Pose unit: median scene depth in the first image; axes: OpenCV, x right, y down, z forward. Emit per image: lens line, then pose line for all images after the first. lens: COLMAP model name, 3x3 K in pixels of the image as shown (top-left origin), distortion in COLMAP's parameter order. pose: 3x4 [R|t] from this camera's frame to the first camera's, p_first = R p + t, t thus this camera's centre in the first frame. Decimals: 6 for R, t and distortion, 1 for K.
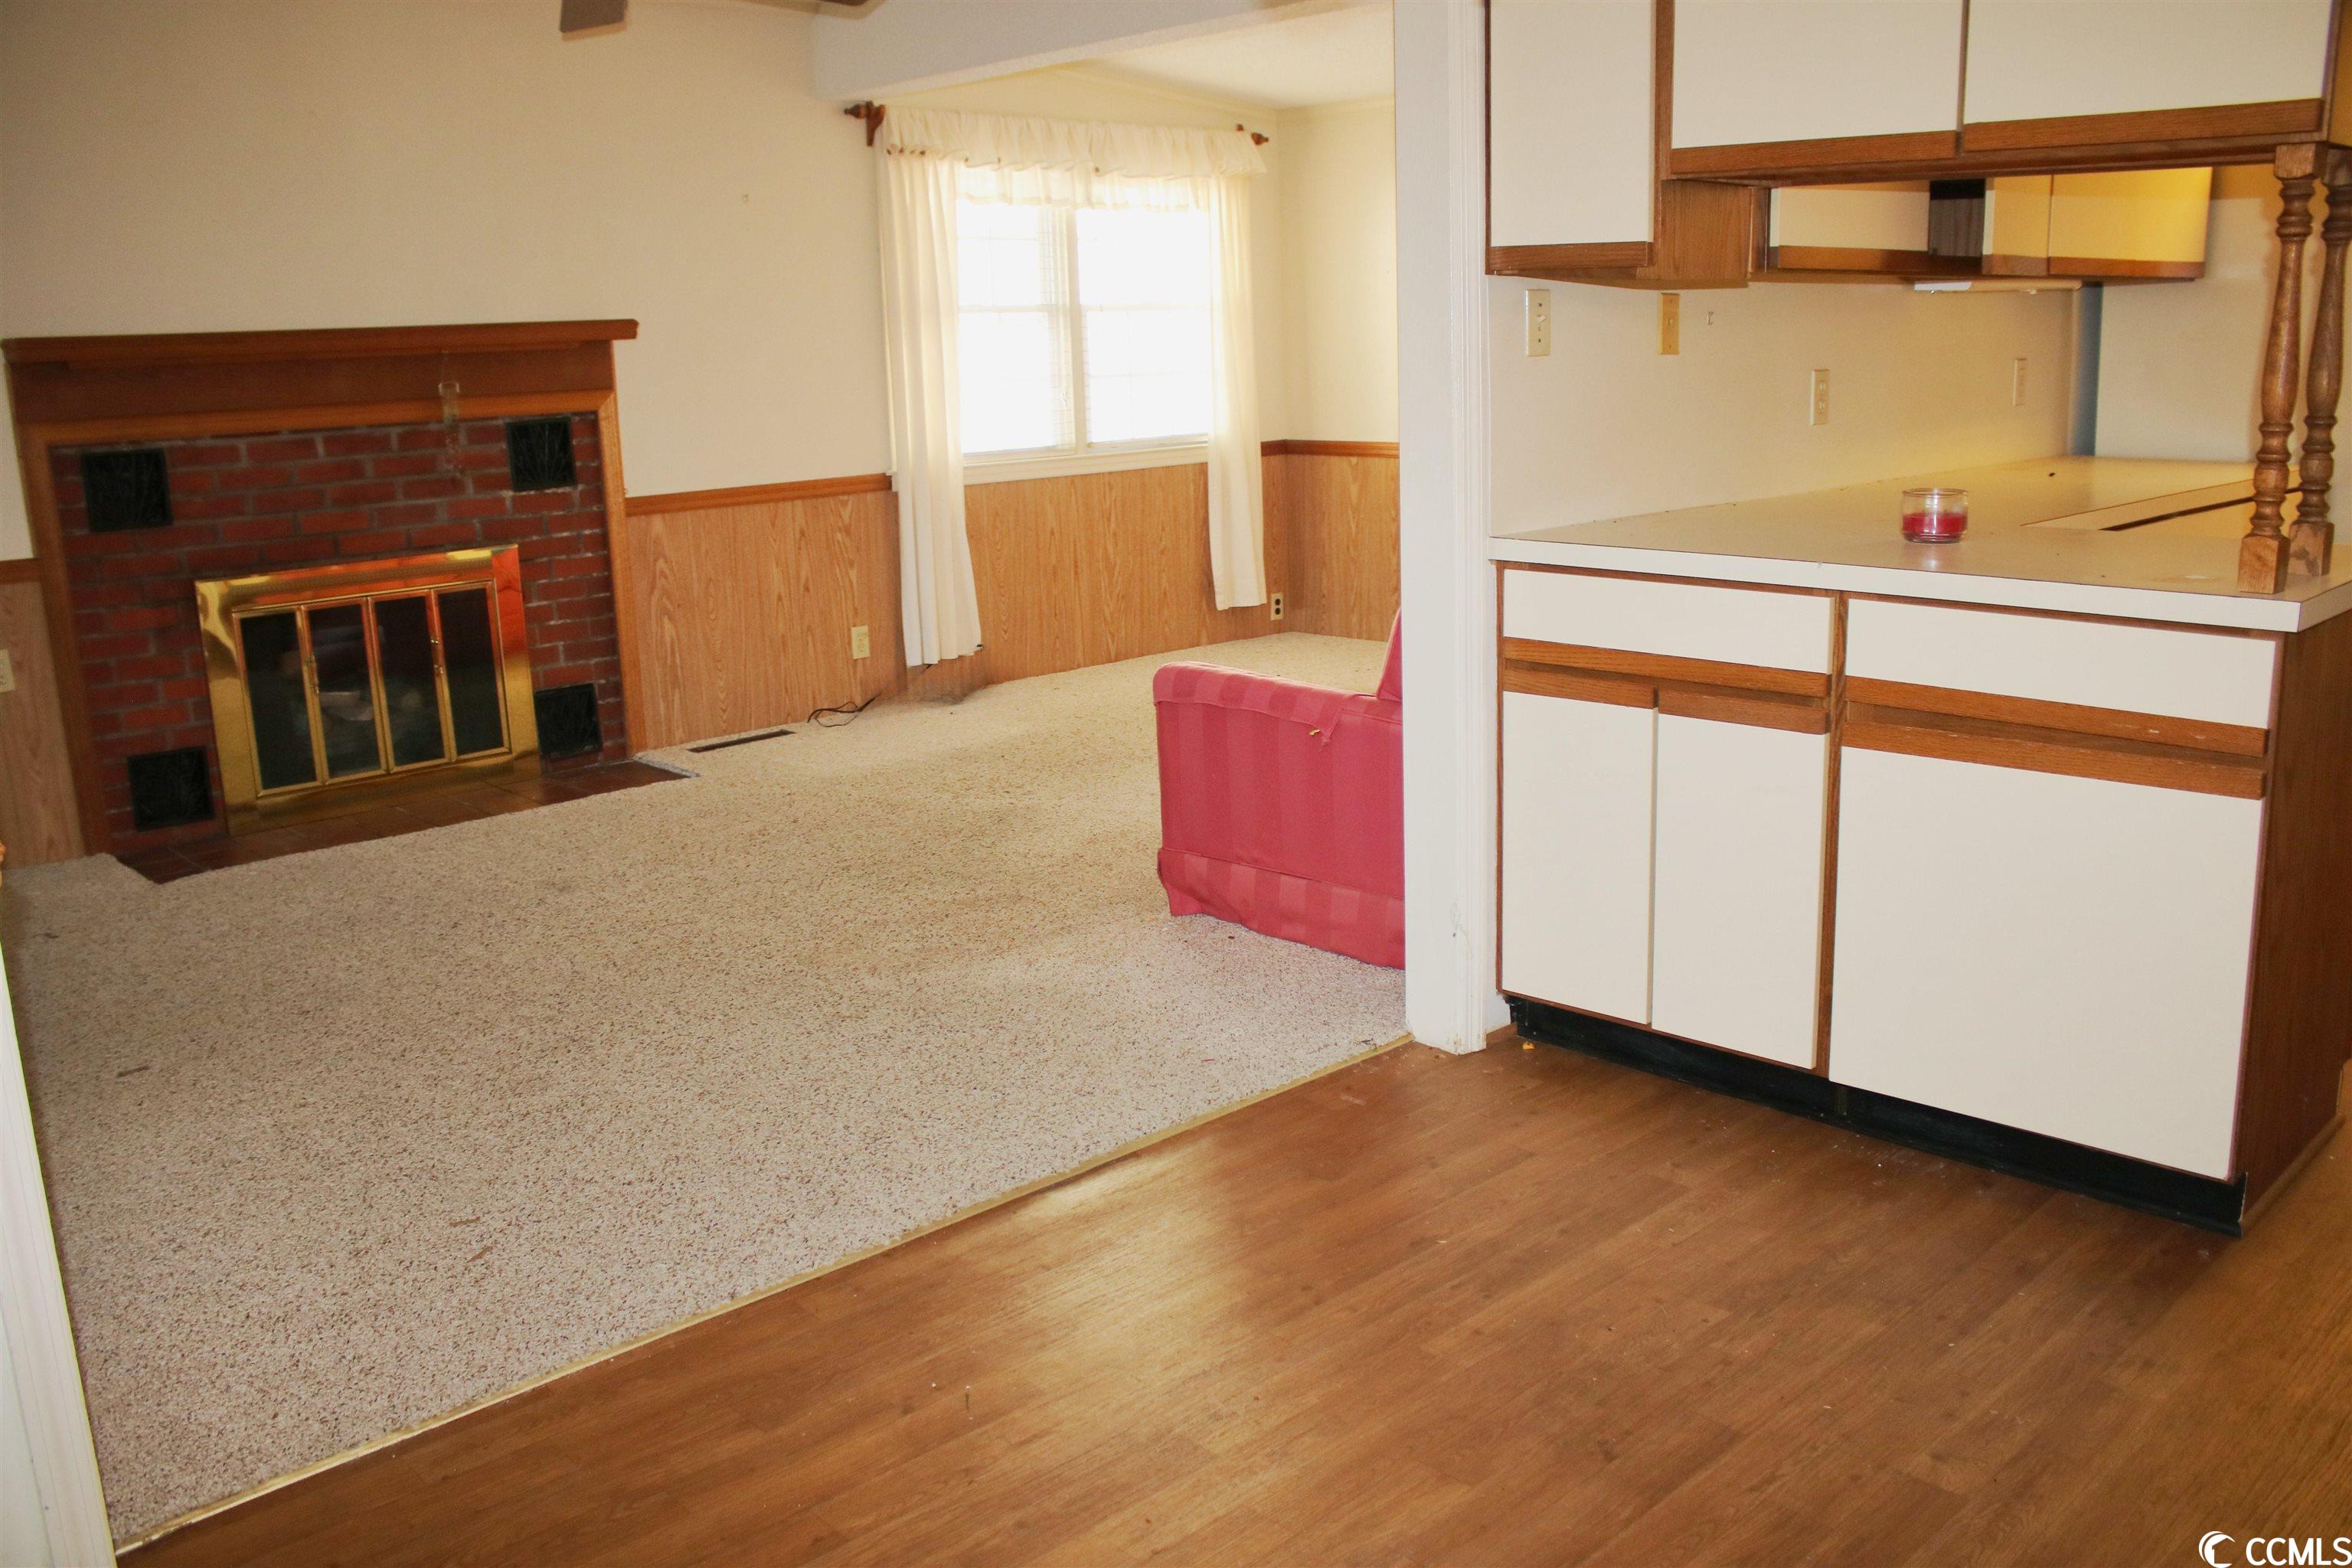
lens RADIAL K [[1961.1, 0, 1191.2], [0, 1961.1, 778.3], [0, 0, 1]] dist [-0.149417, 0.140870]
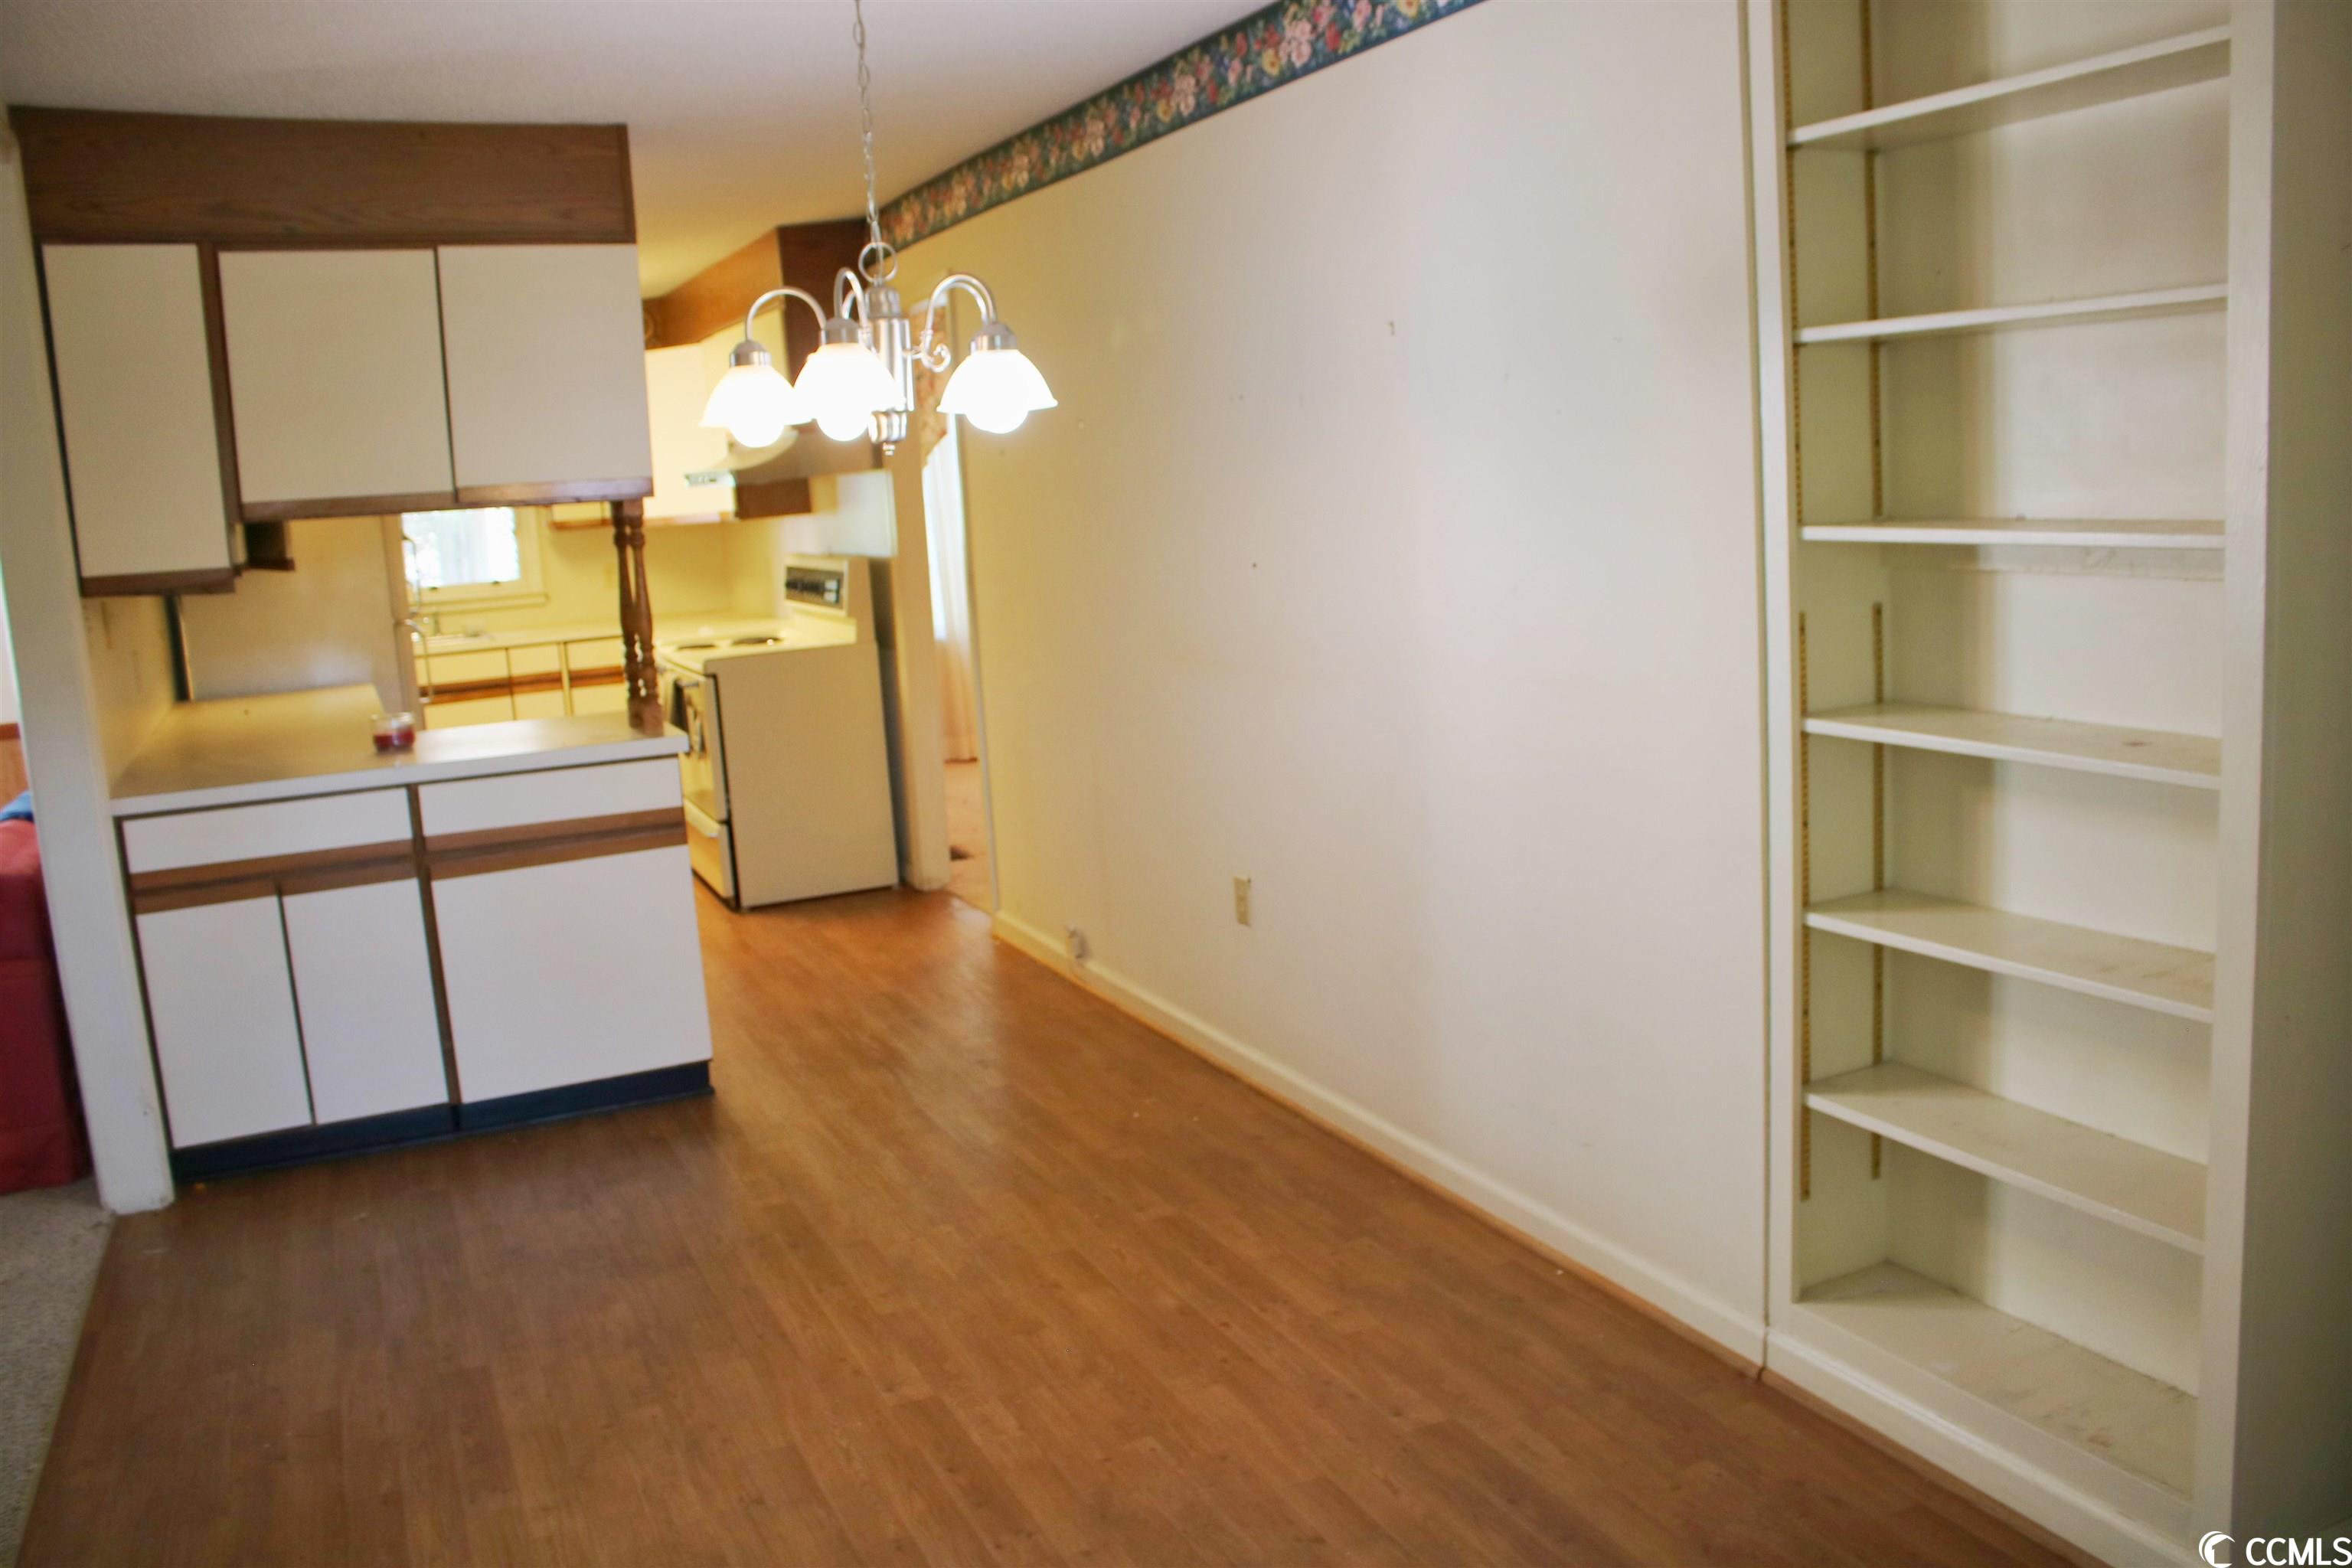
lens RADIAL K [[1961.1, 0, 1191.2], [0, 1961.1, 778.3], [0, 0, 1]] dist [-0.149417, 0.140870]
pose [[0.285971, -0.132475, 0.949037, -2.010449], [0.263241, 0.963154, 0.055124, -0.044196], [-0.921371, 0.234062, 0.310307, -0.118393]]
